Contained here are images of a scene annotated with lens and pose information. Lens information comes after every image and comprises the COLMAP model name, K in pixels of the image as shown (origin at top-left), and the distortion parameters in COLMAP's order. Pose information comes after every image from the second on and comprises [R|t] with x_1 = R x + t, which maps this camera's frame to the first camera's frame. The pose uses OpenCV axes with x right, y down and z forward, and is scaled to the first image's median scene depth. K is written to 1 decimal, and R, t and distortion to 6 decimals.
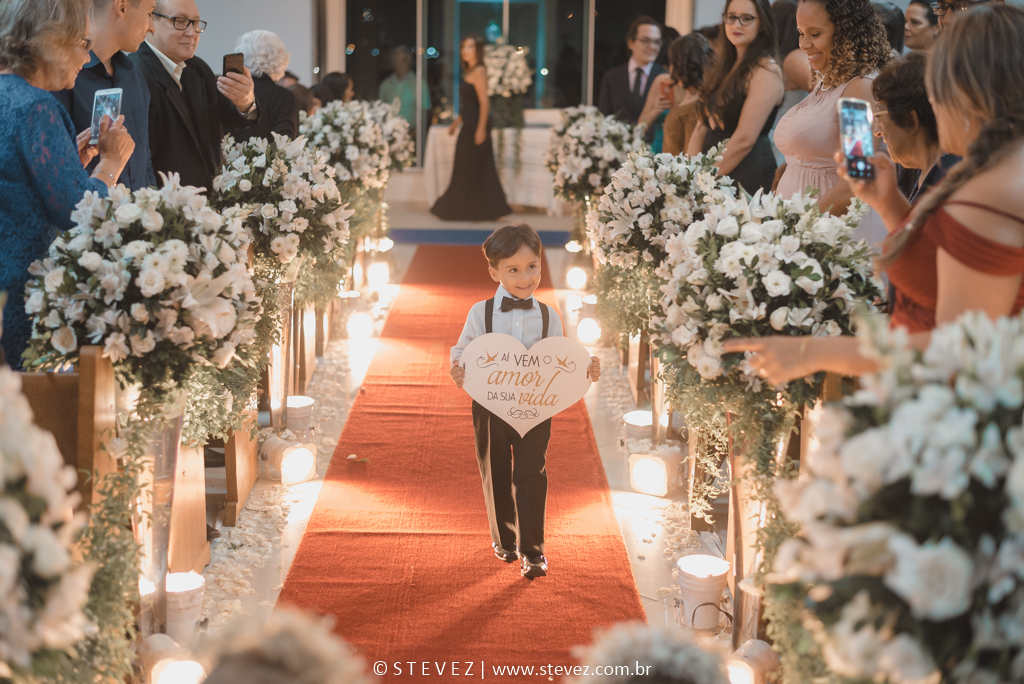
lens RADIAL K [[1472.6, 0, 512.0], [0, 1472.6, 342.0], [0, 0, 1]] dist [0.011579, -0.039090]
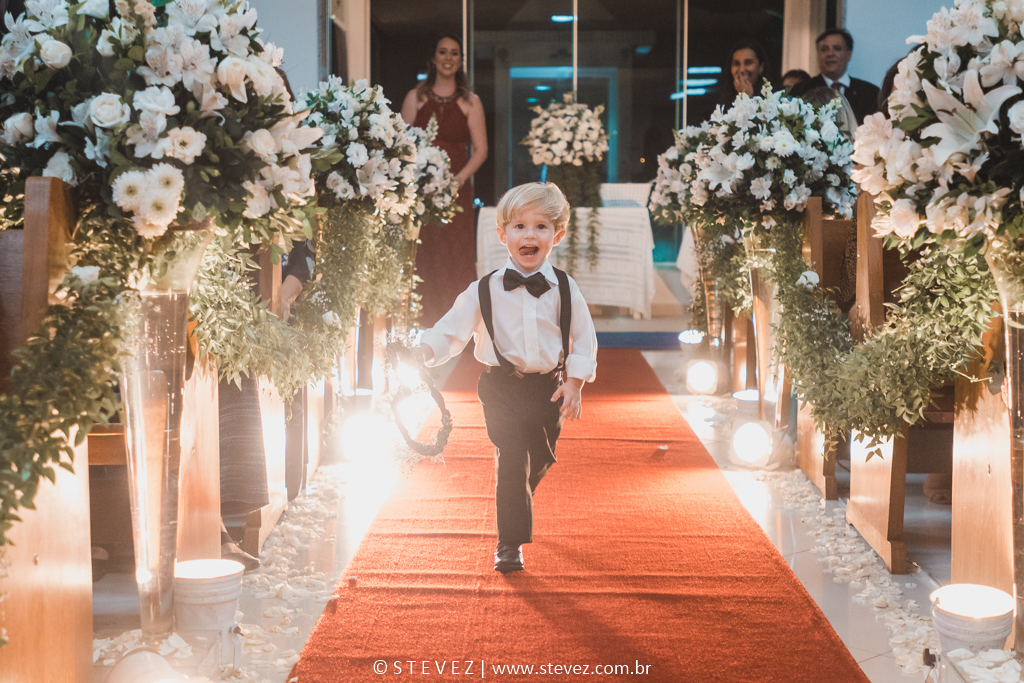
lens RADIAL K [[1538.9, 0, 509.9], [0, 1538.9, 359.1], [0, 0, 1]] dist [0.049484, -0.126941]
pose [[0.999318, -0.013901, -0.034209, -0.037648], [0.010734, 0.995788, -0.091057, 0.022053], [0.035331, 0.090628, 0.995258, 0.574951]]
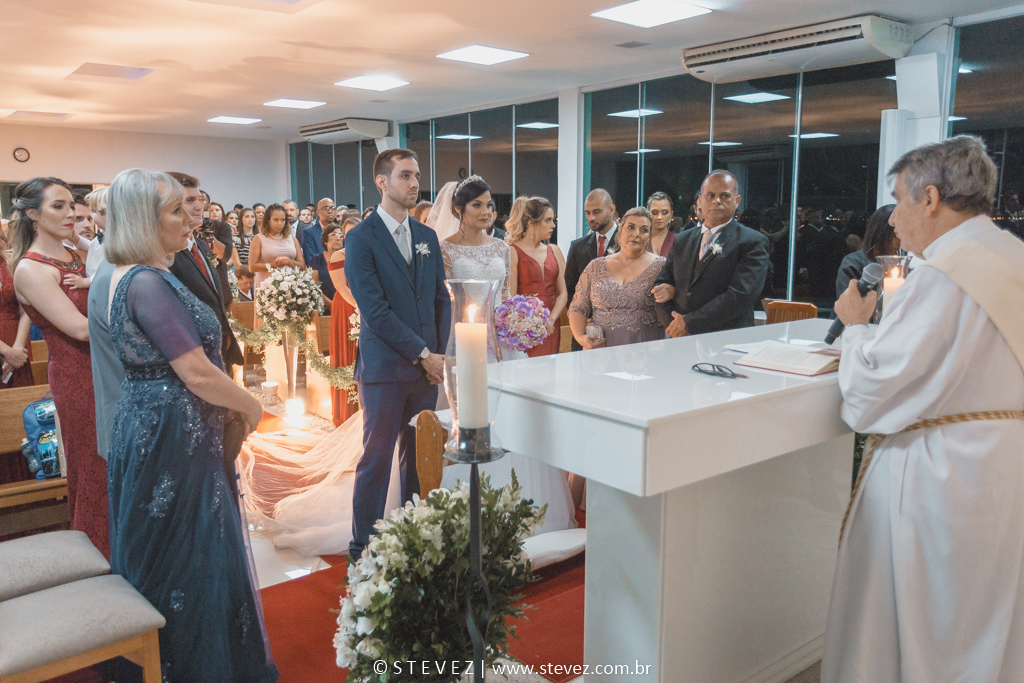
lens RADIAL K [[823.1, 0, 512.0], [0, 823.1, 341.5], [0, 0, 1]] dist [-0.000281, 0.000280]
pose [[0.786860, -0.108351, 0.607545, -0.420506], [0.133672, 0.991019, 0.003615, 0.093777], [-0.602480, 0.078367, 0.794277, -0.600987]]
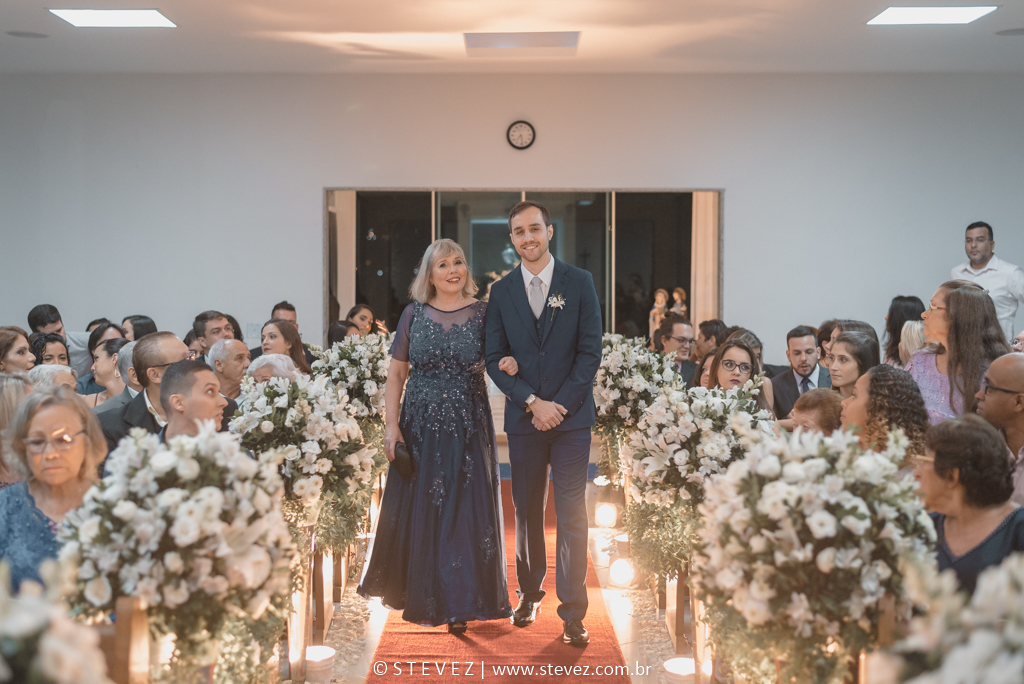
lens RADIAL K [[1596.7, 0, 489.1], [0, 1596.7, 345.4], [0, 0, 1]] dist [-0.006108, 0.094324]
pose [[0.999594, -0.015799, -0.023701, -0.009093], [0.012140, 0.989018, -0.147295, -0.002259], [0.025768, 0.146948, 0.988809, -0.045644]]
